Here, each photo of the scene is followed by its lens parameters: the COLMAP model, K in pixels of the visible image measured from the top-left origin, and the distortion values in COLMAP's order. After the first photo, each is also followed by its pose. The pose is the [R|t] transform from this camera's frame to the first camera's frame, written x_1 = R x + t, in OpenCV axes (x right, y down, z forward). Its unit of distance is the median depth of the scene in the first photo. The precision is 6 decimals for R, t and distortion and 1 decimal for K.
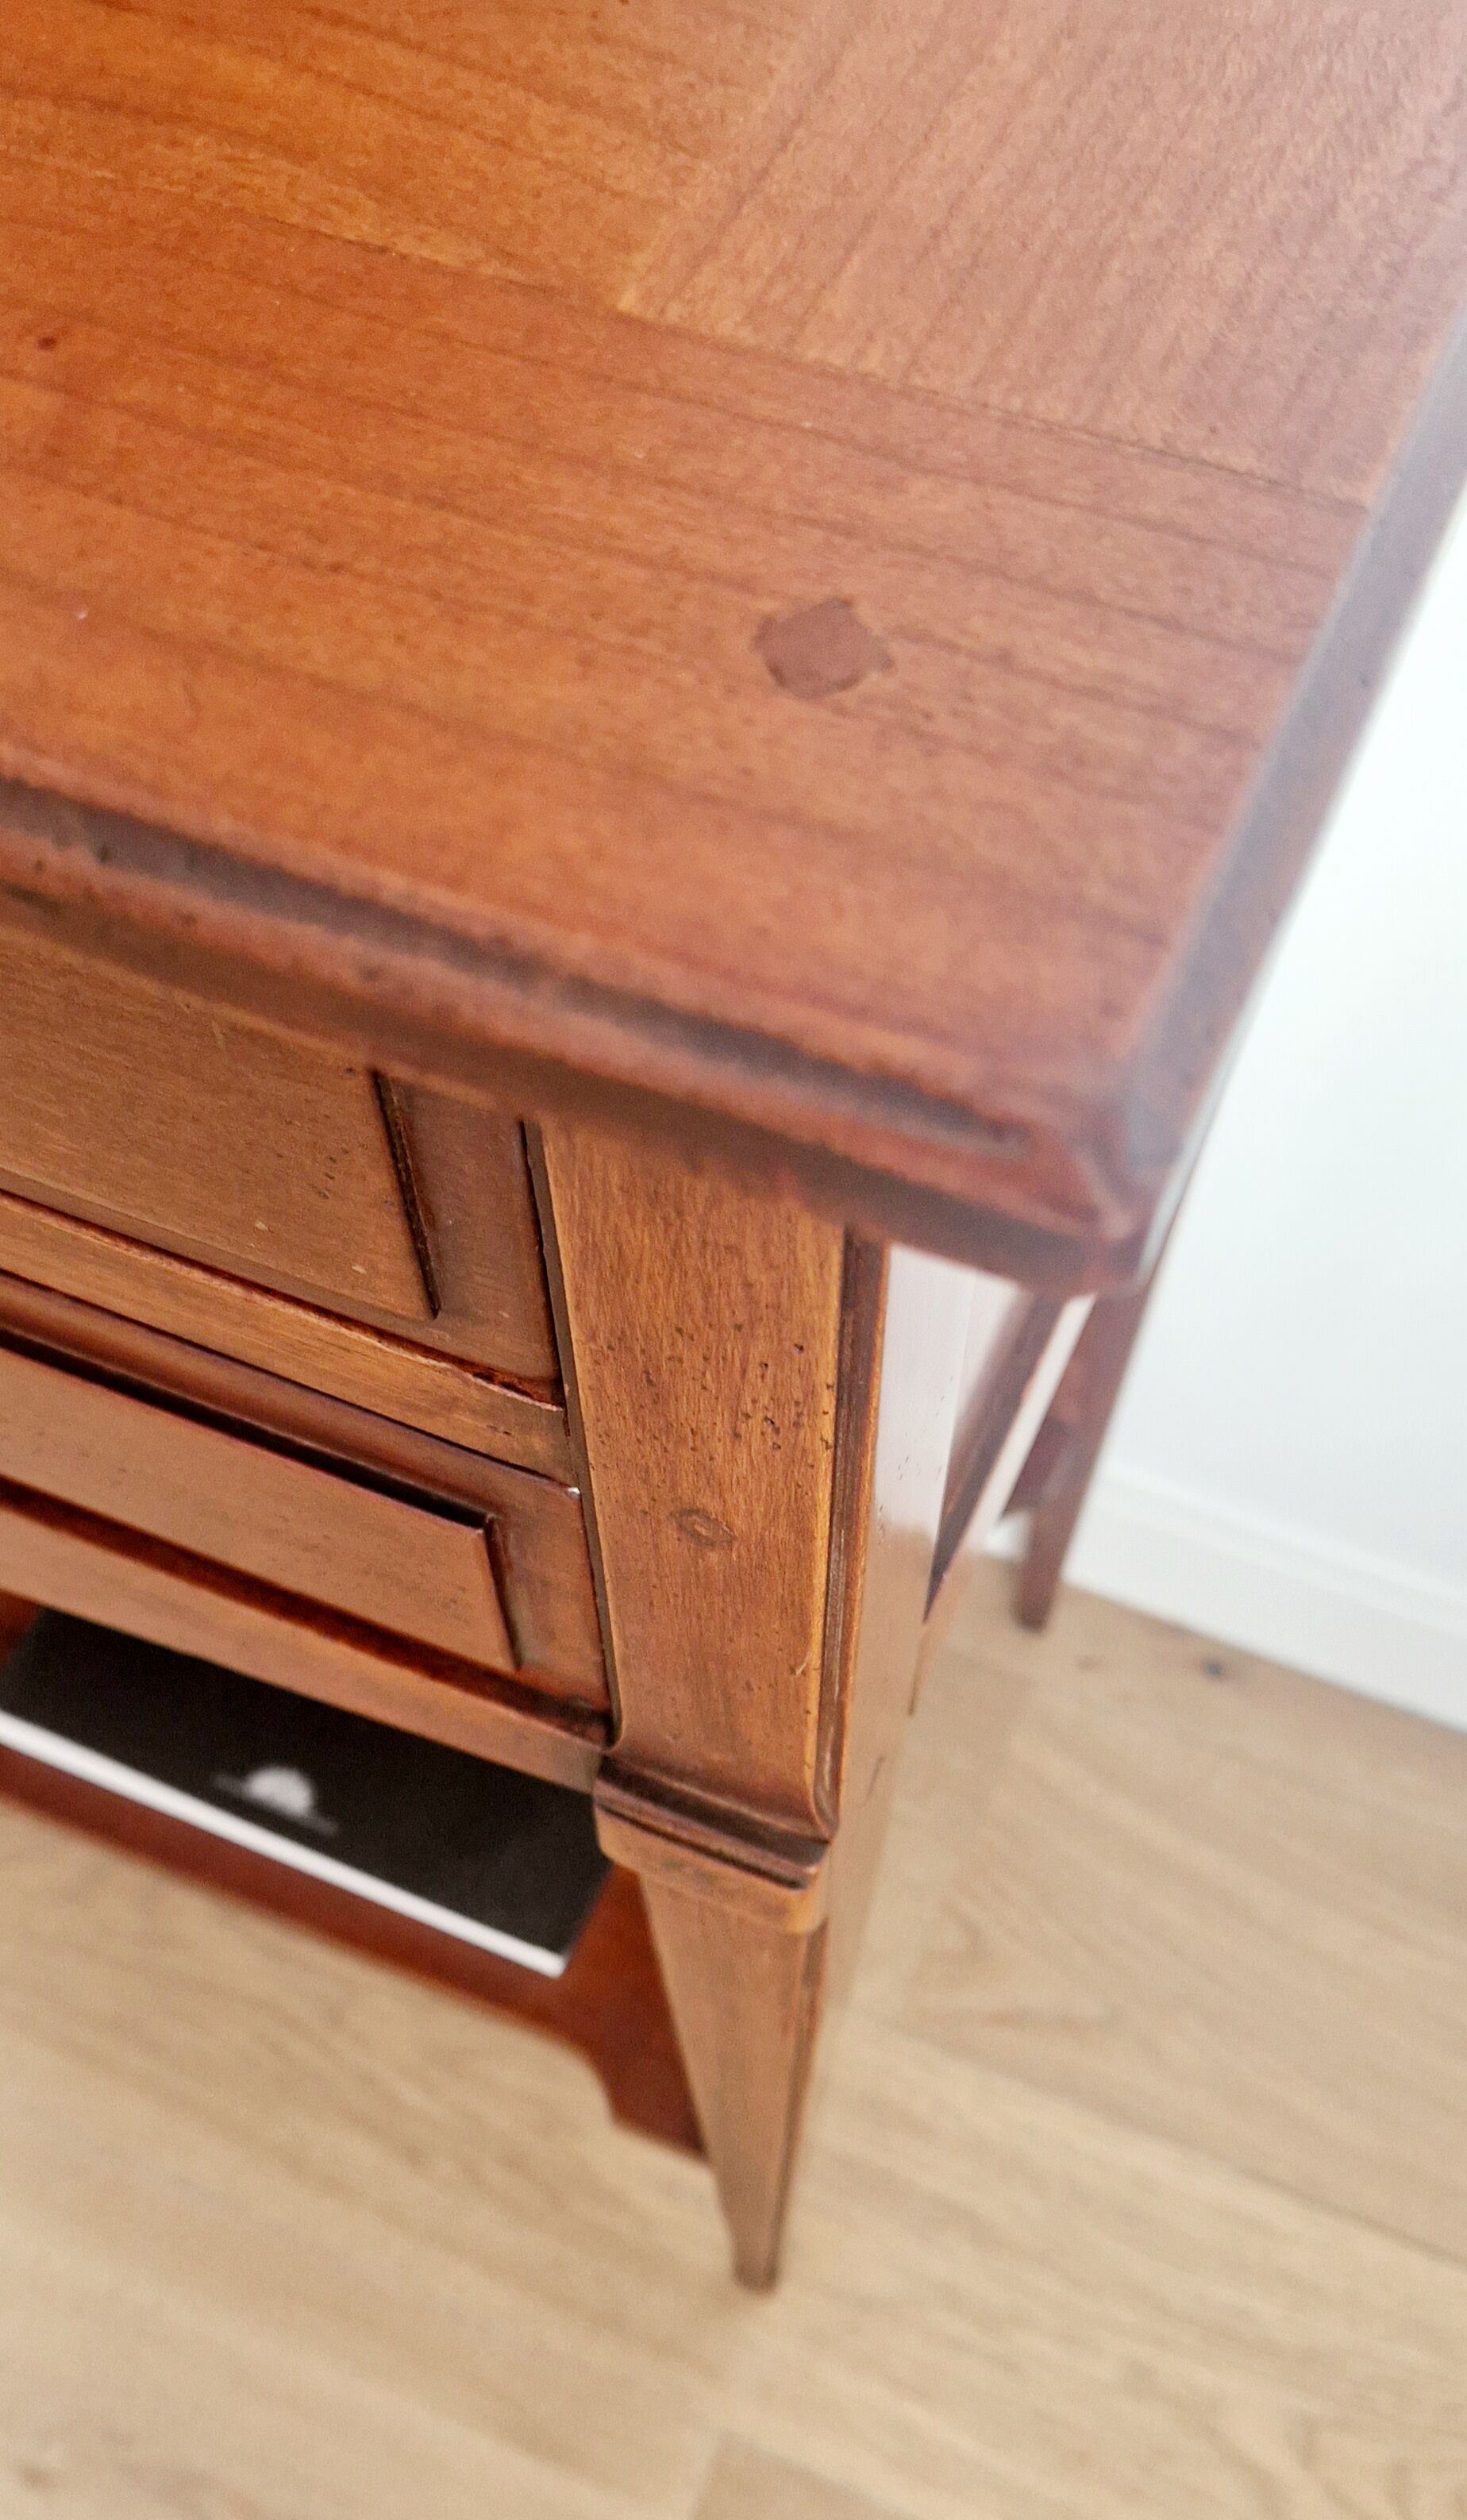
lens RADIAL K [[2212.5, 0, 685.1], [0, 2212.5, 1601.5], [0, 0, 1]] dist [0.044145, -0.002364]
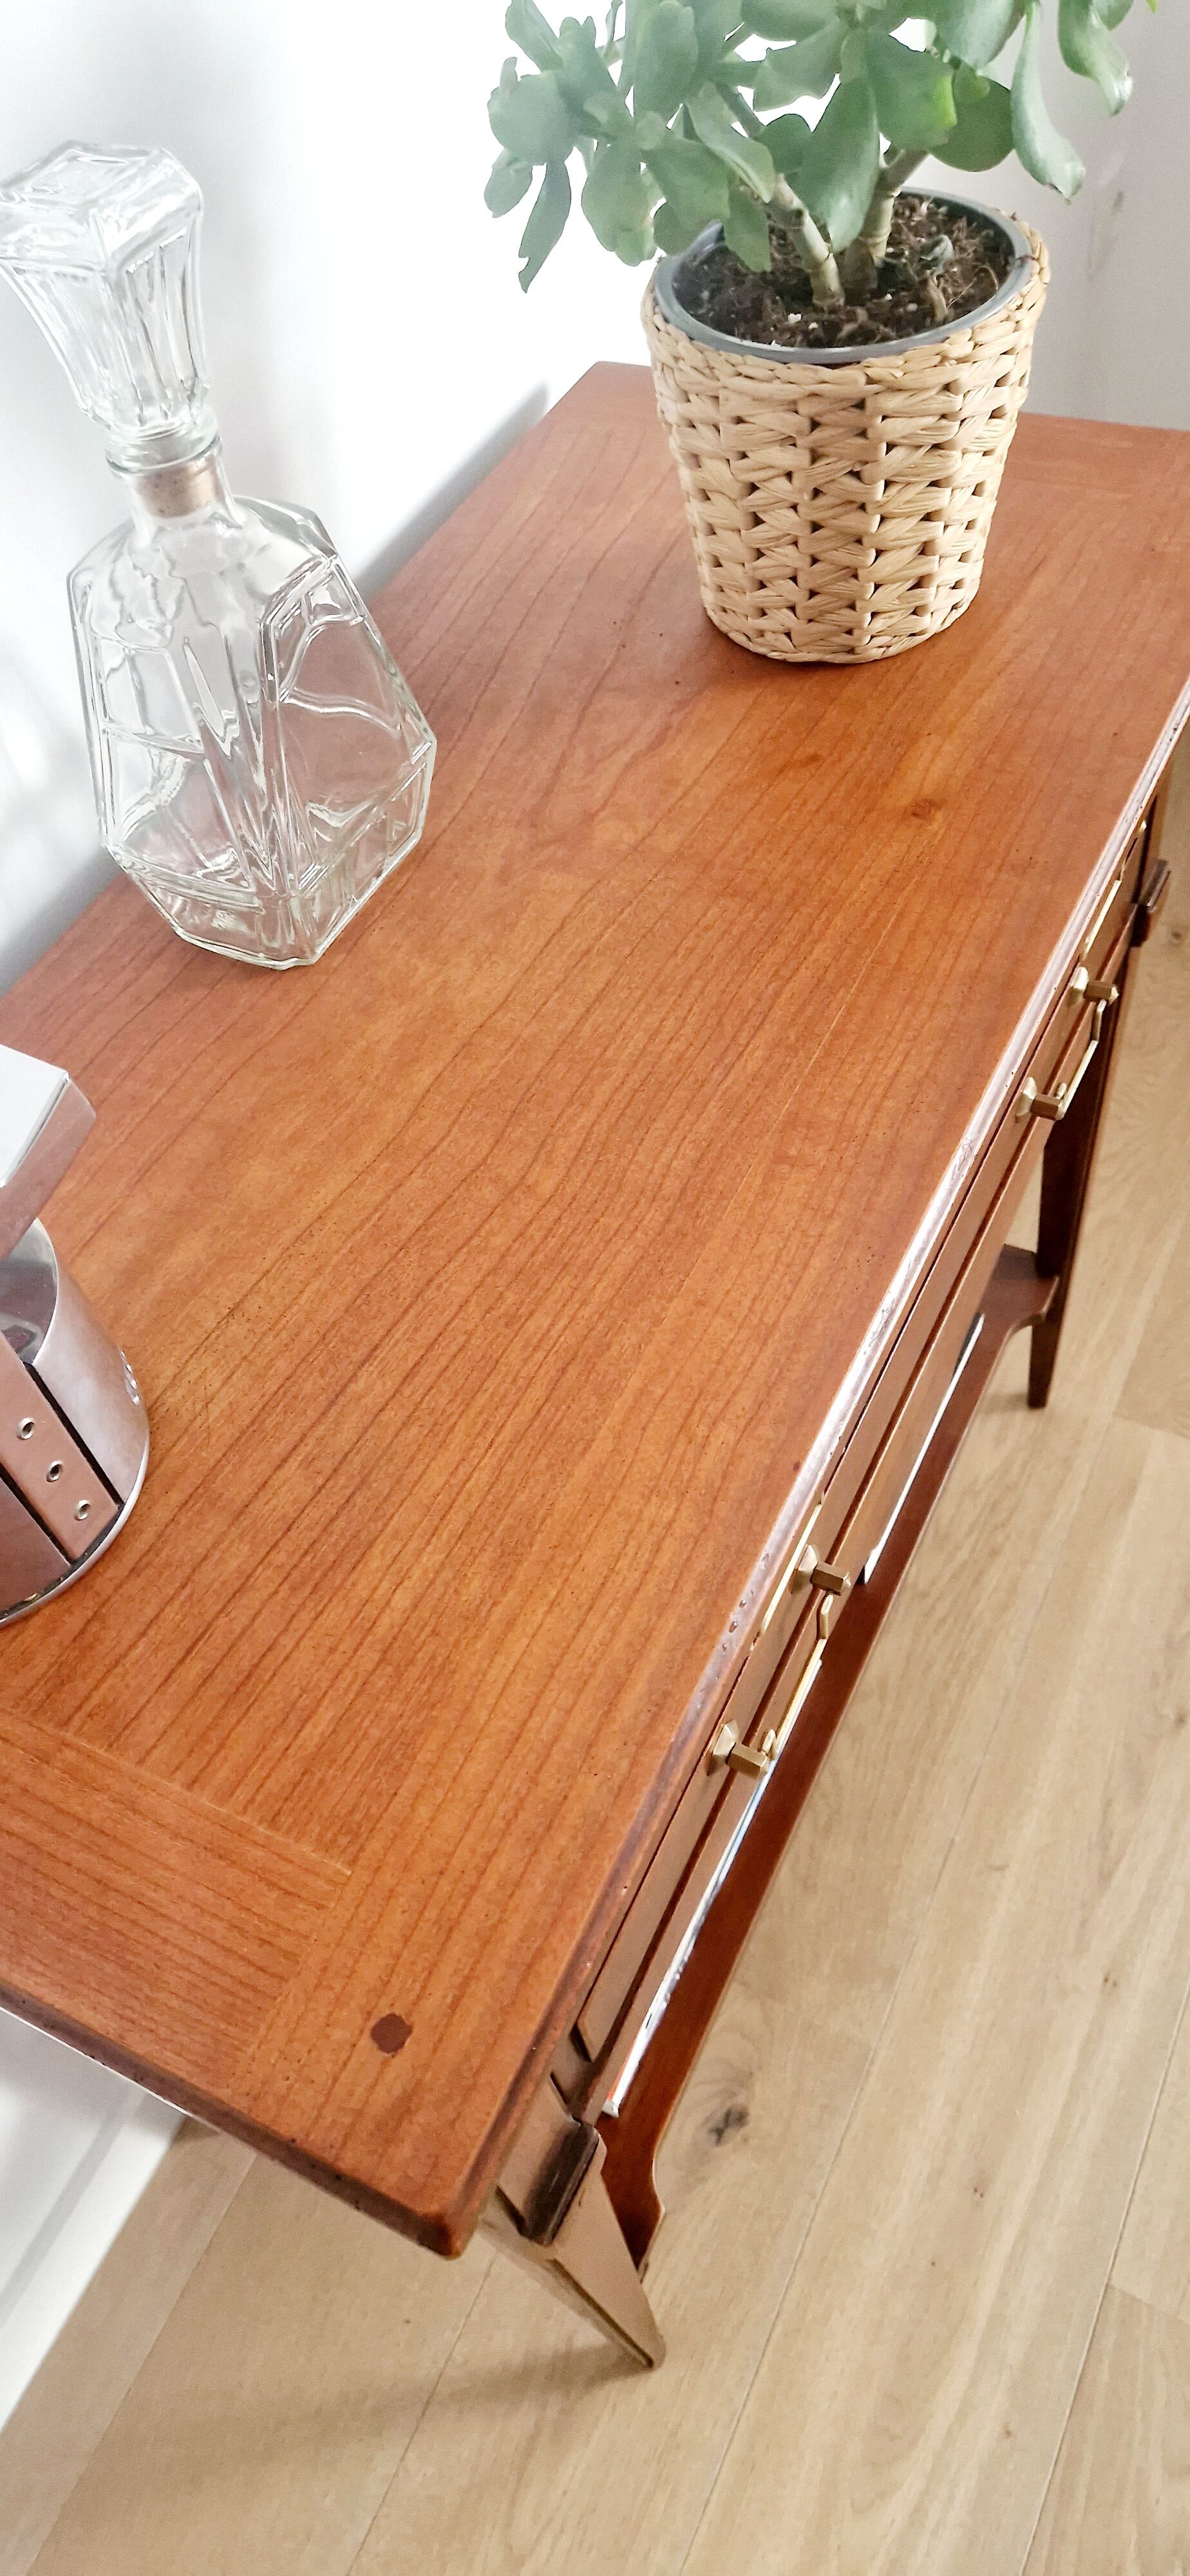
lens RADIAL K [[1744.5, 0, 608.6], [0, 1744.5, 1295.5], [0, 0, 1]] dist [0.071948, -0.063414]
pose [[0.050320, -0.785350, 0.617004, -0.935421], [0.939829, 0.246261, 0.236805, -0.497719], [-0.337919, 0.567962, 0.750487, -0.163420]]
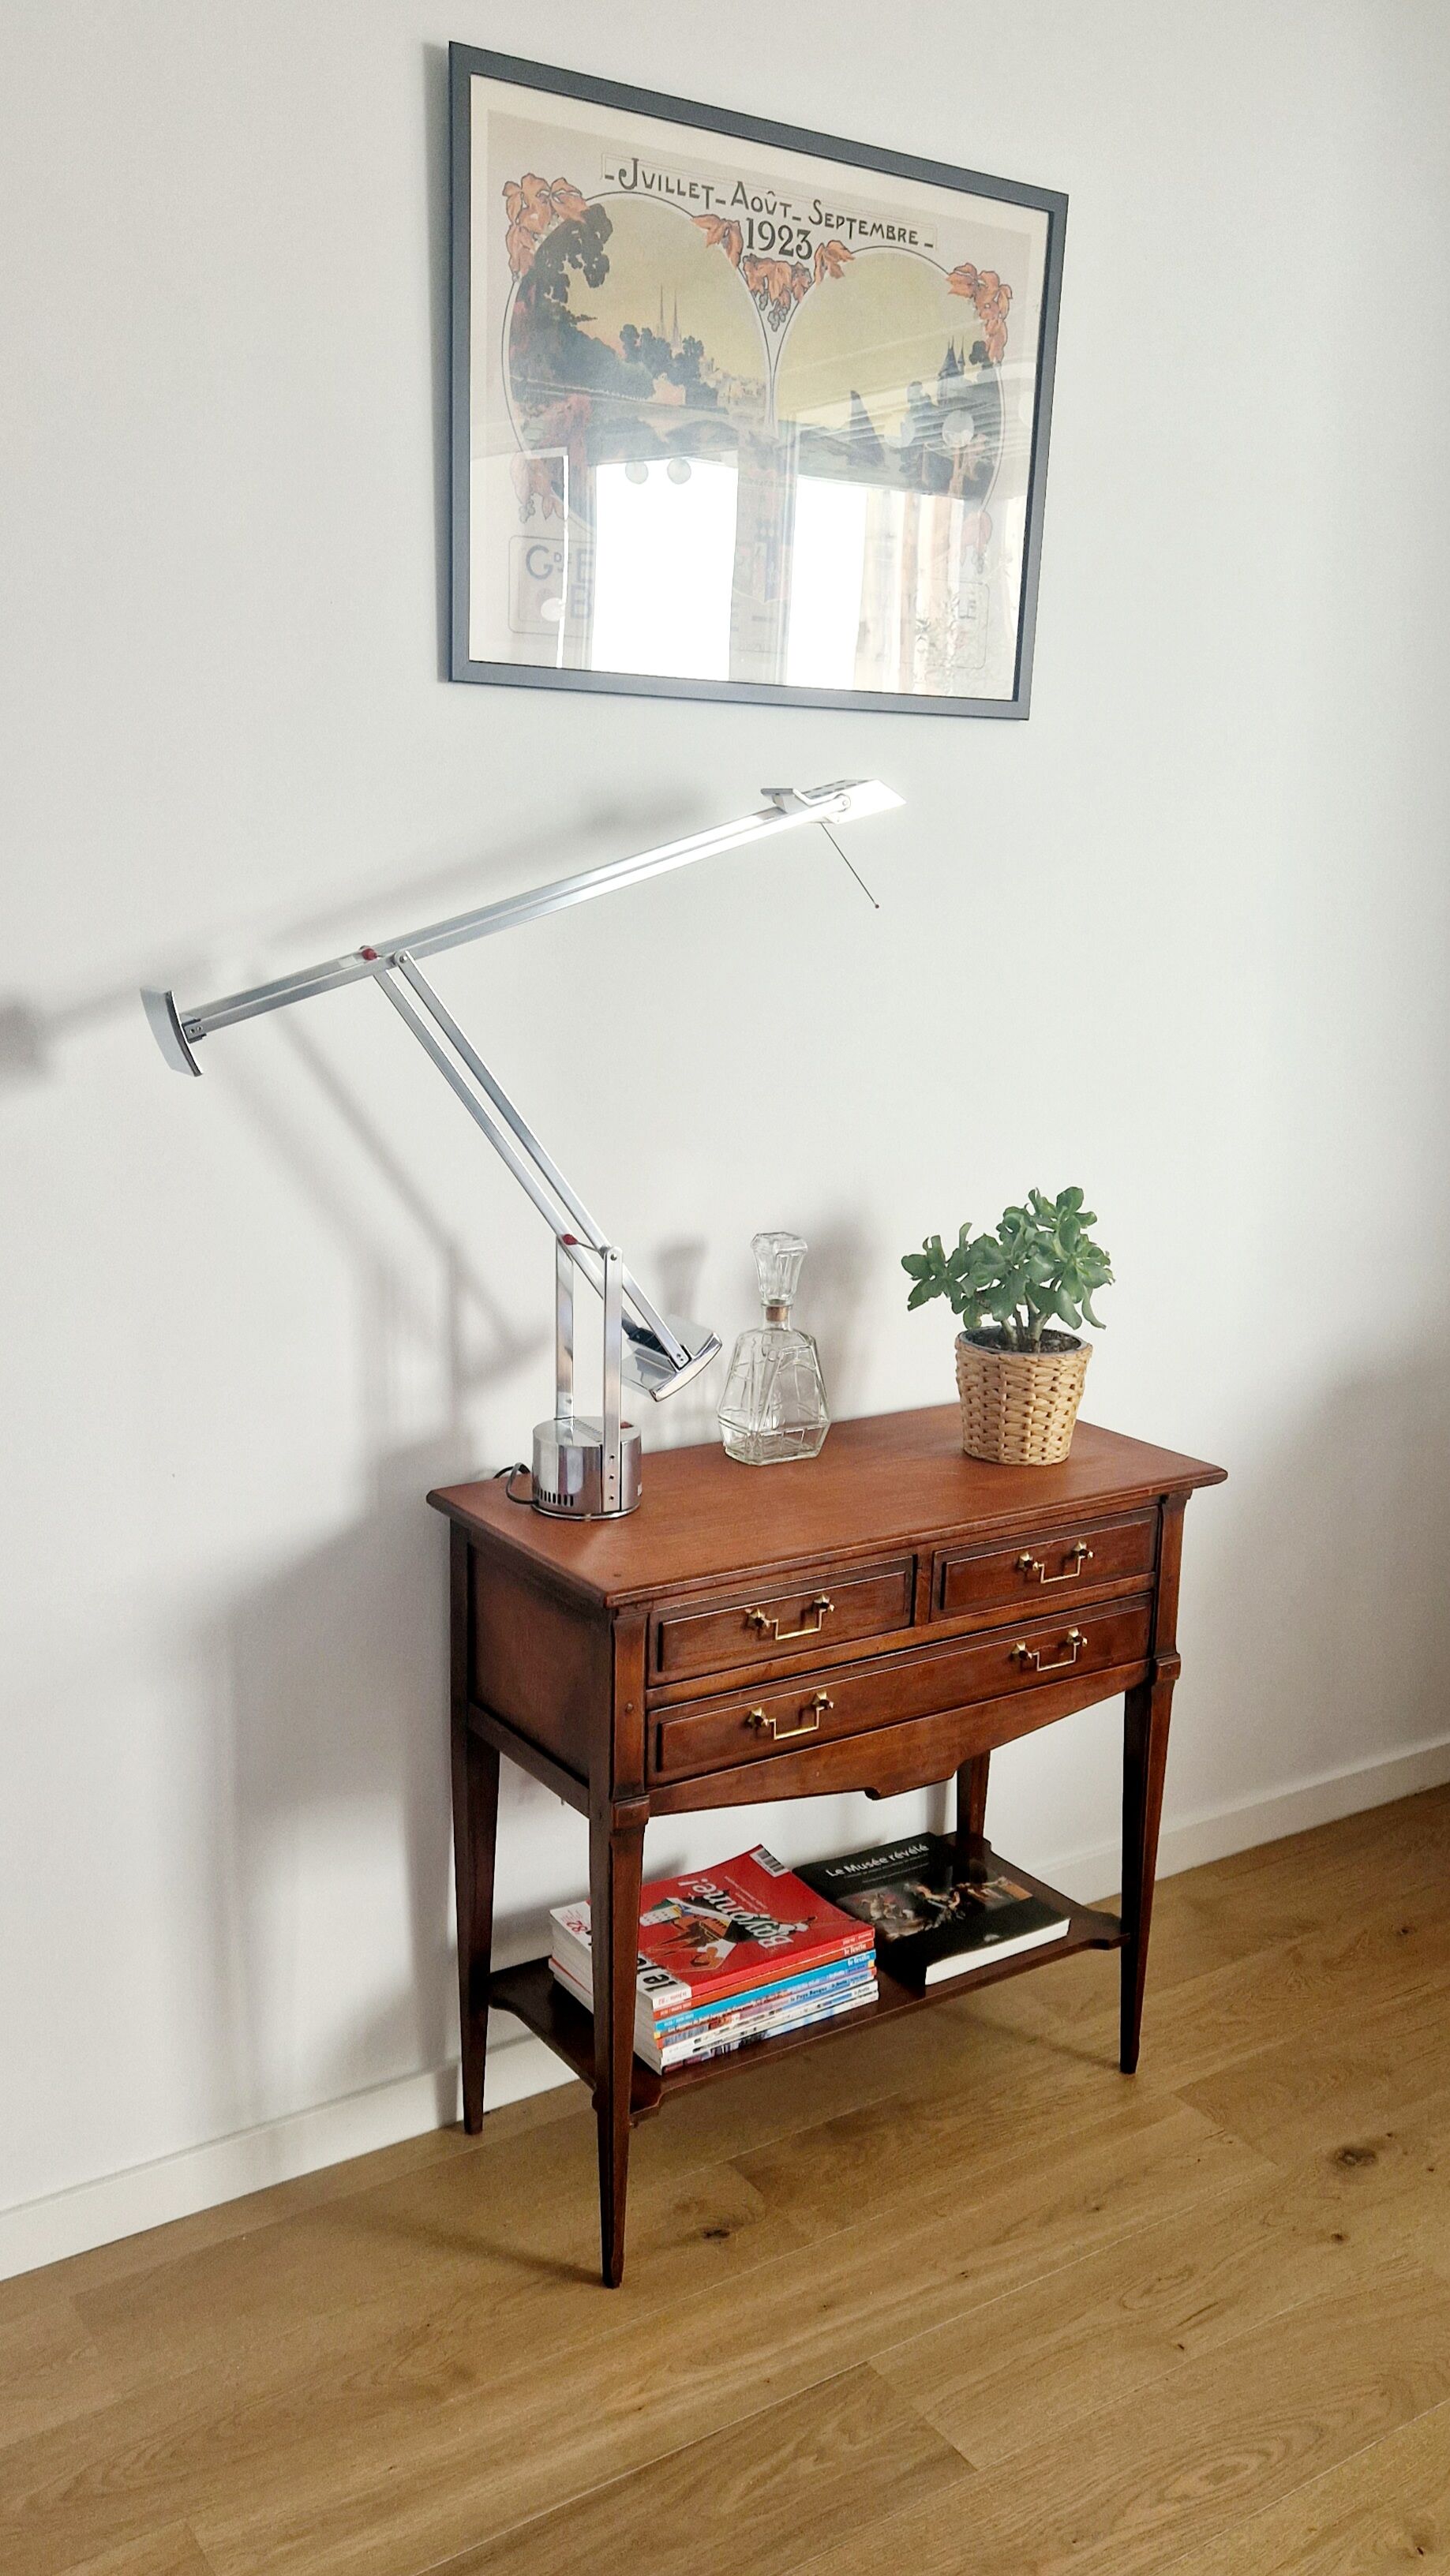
lens RADIAL K [[2105.2, 0, 707.7], [0, 2105.2, 1349.2], [0, 0, 1]] dist [0.076621, -0.055694]
pose [[0.542079, -0.161606, 0.824641, -2.624830], [0.740217, 0.556356, -0.377553, 0.433631], [-0.397779, 0.815077, 0.421213, -0.870191]]
